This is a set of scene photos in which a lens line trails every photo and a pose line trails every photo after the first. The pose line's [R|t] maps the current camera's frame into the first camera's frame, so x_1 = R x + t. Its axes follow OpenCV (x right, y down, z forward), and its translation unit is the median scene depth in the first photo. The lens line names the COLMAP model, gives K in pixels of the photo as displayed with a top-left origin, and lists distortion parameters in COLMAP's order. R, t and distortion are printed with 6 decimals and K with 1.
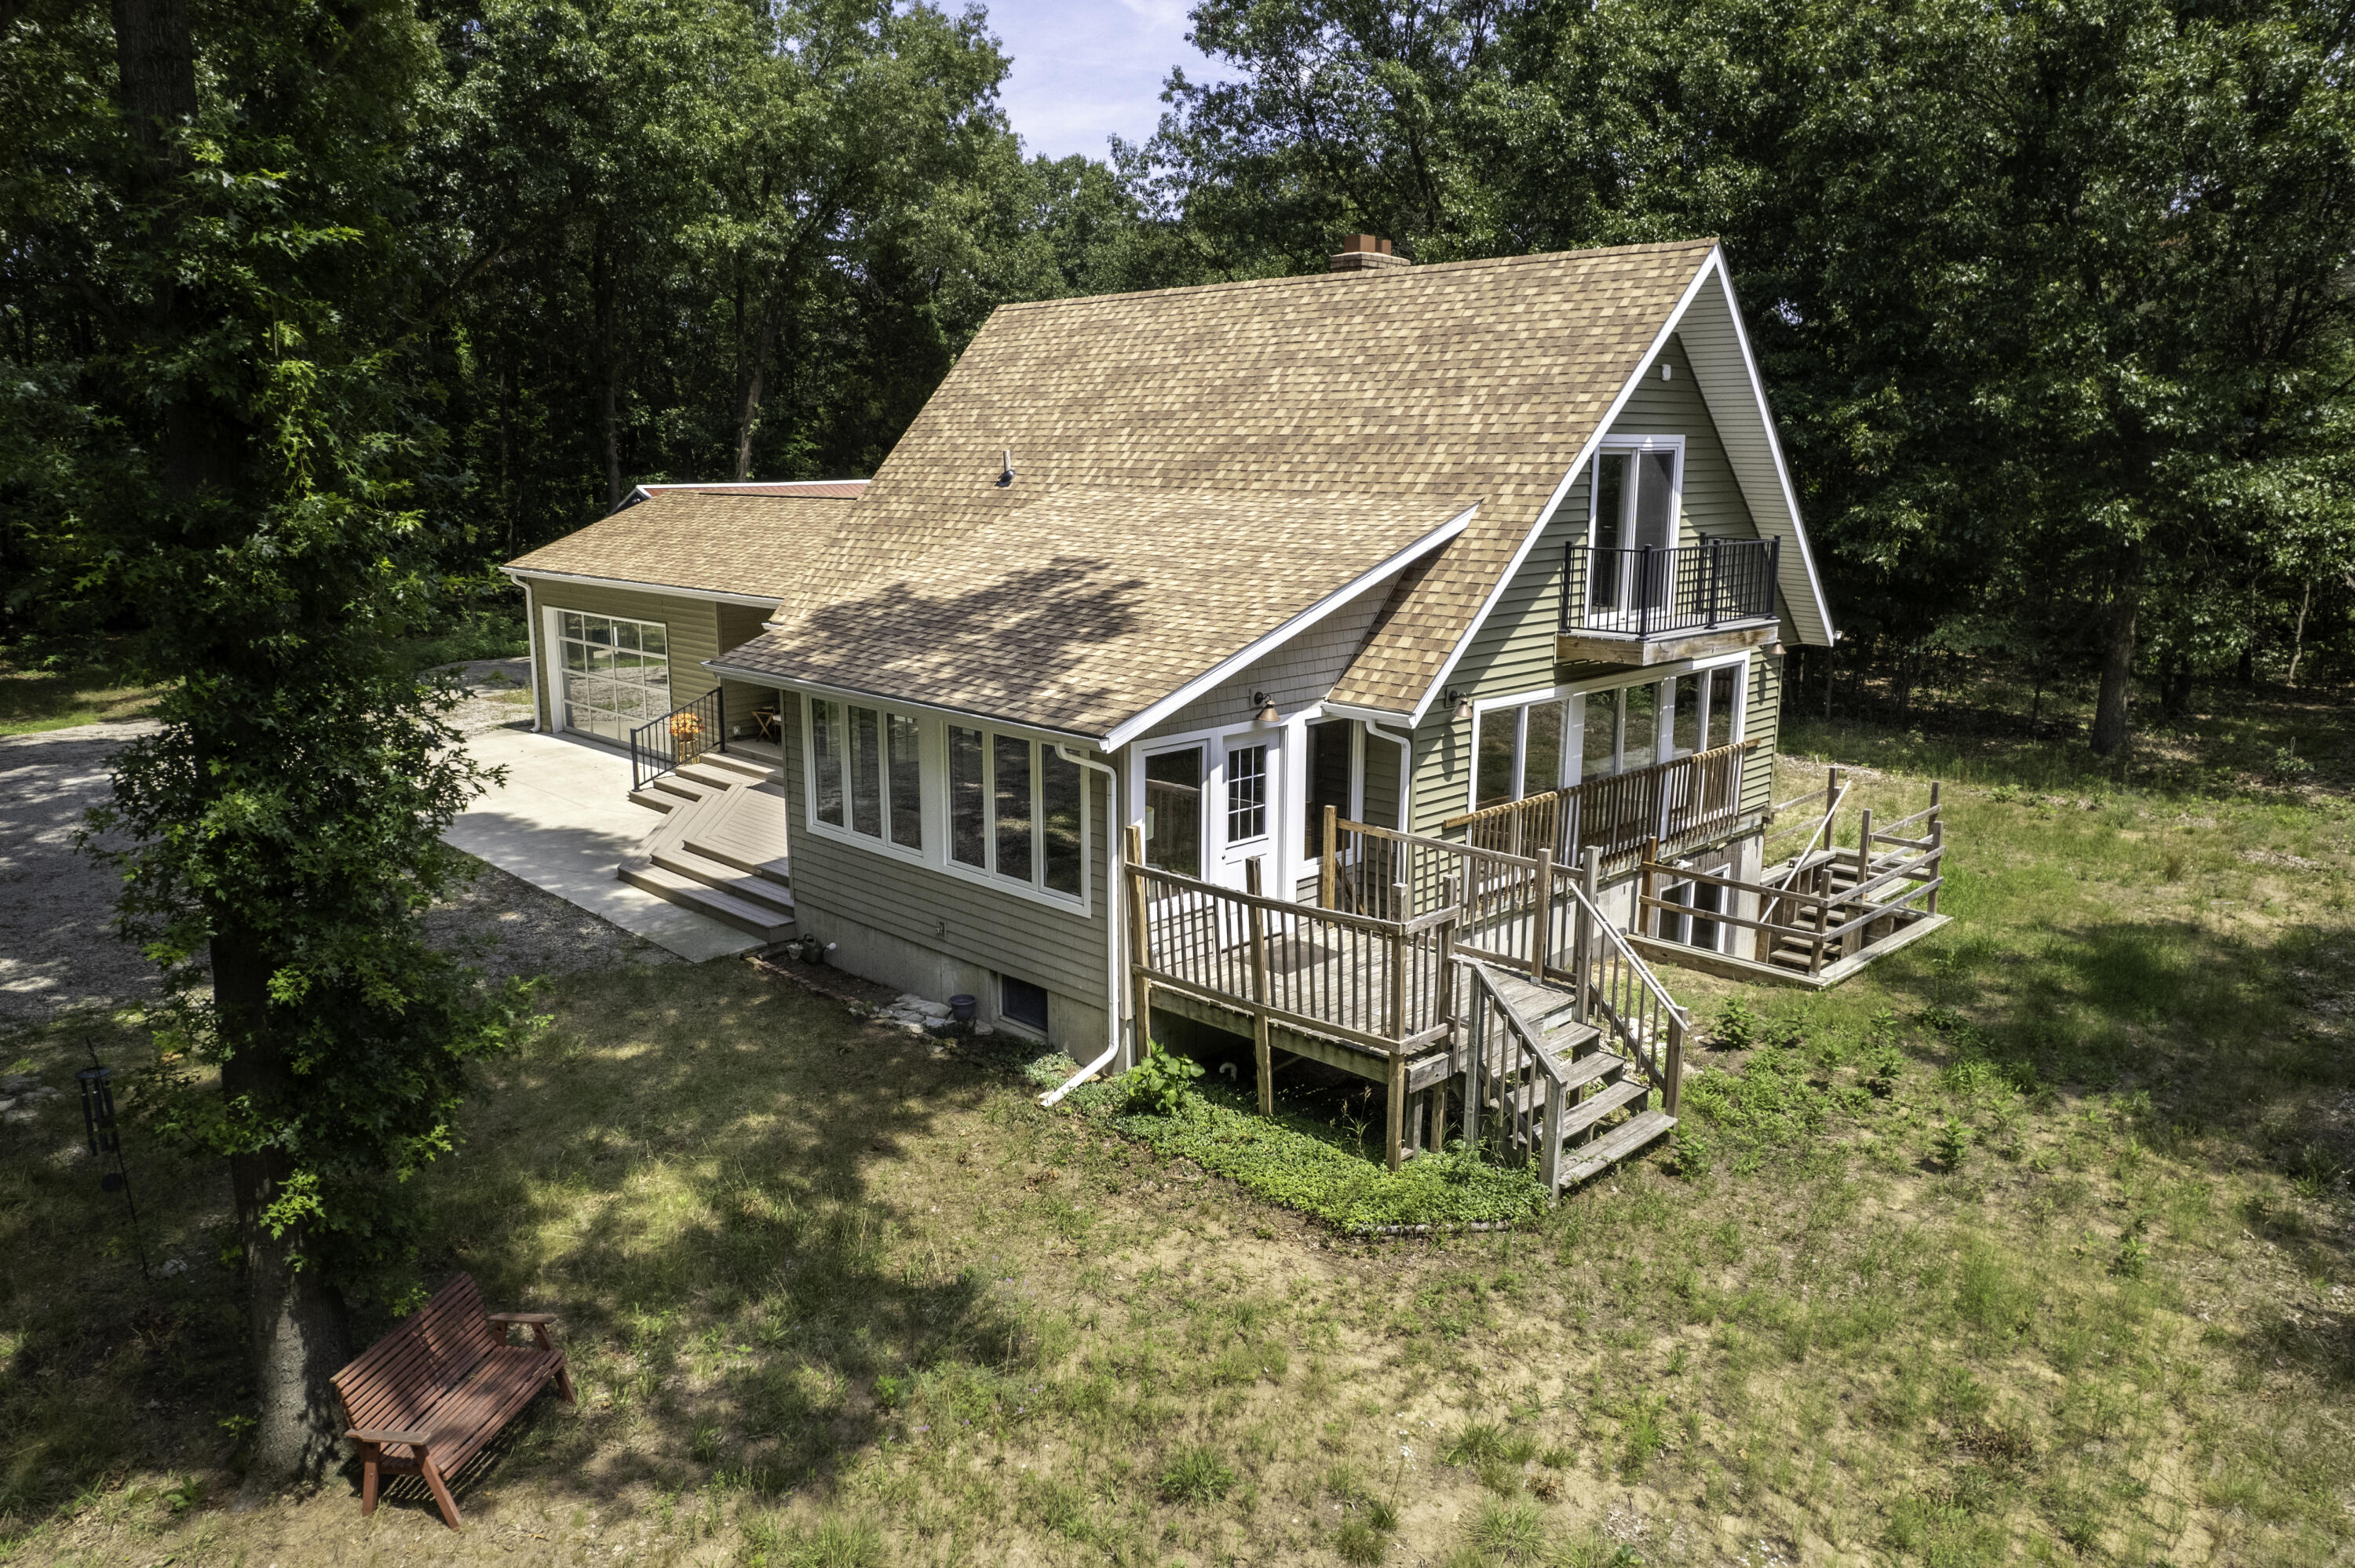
lens RADIAL K [[1599.9, 0, 1177.5], [0, 1599.9, 784.0], [0, 0, 1]] dist [0.001038, 0.002613]
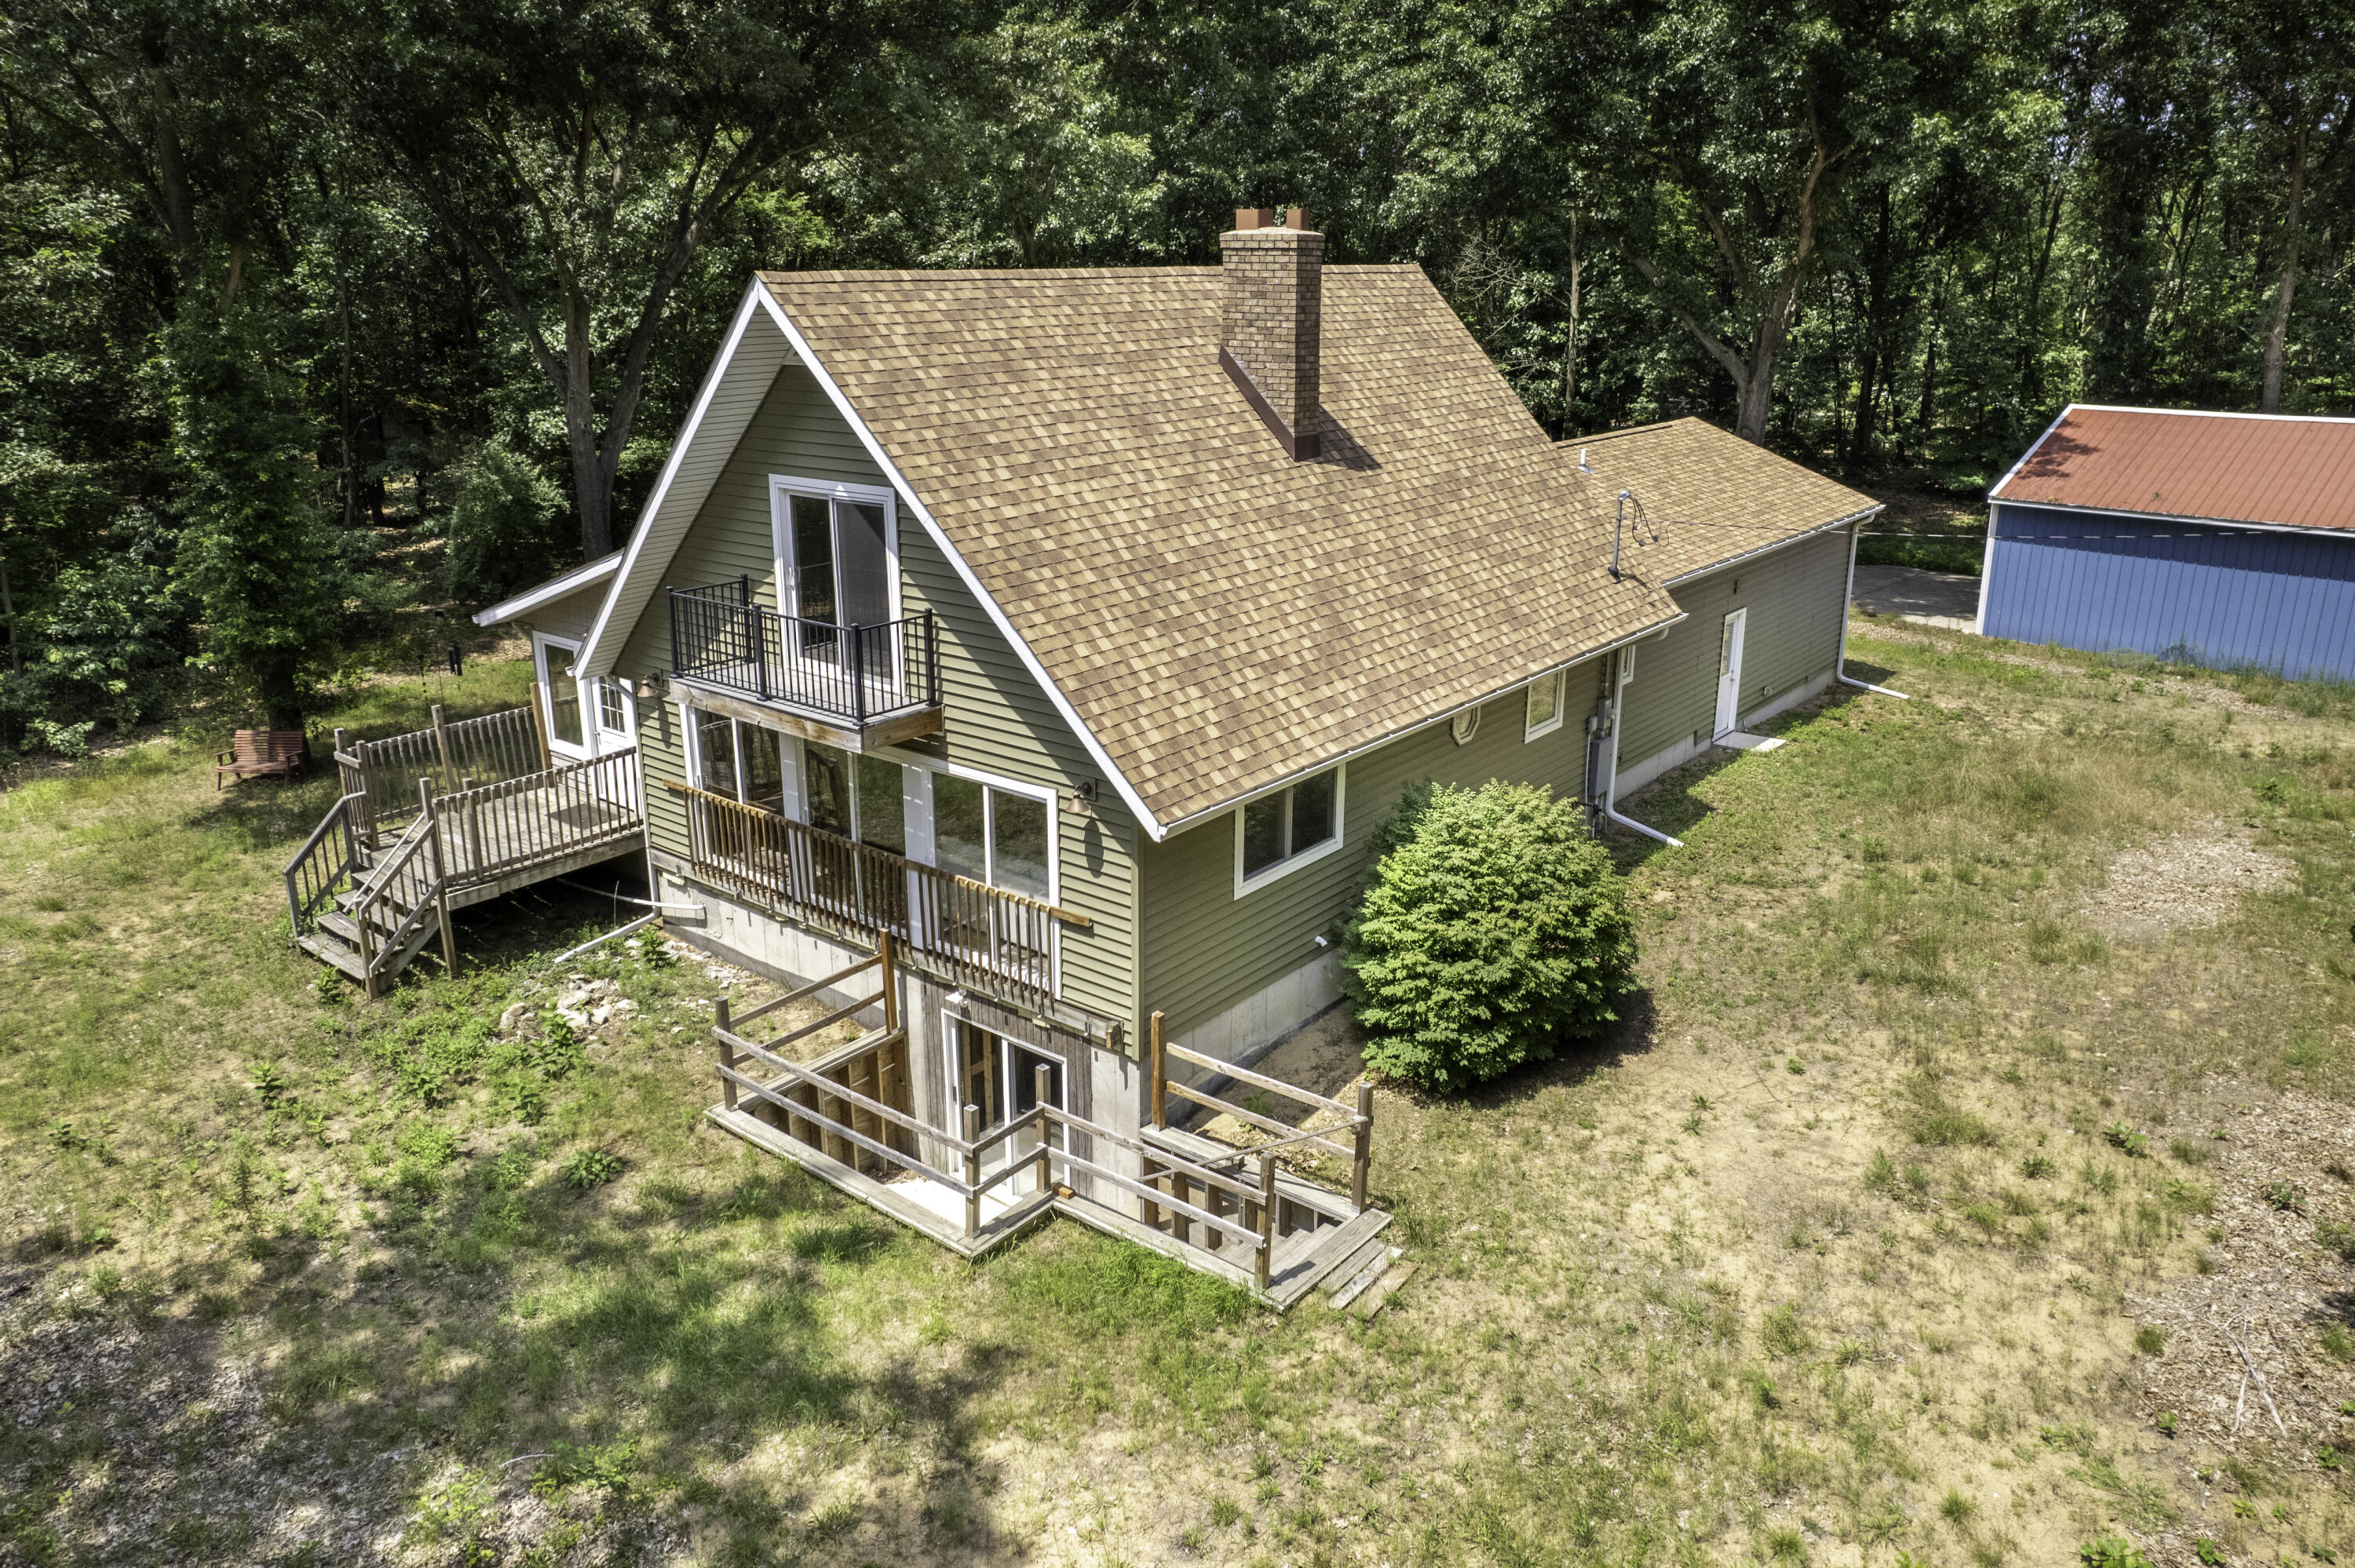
lens RADIAL K [[1599.9, 0, 1177.5], [0, 1599.9, 784.0], [0, 0, 1]] dist [0.001038, 0.002613]
pose [[0.098703, 0.300845, -0.948551, 1.349122], [-0.204631, 0.938971, 0.276514, -0.384788], [0.973850, 0.166810, 0.154242, 1.197745]]
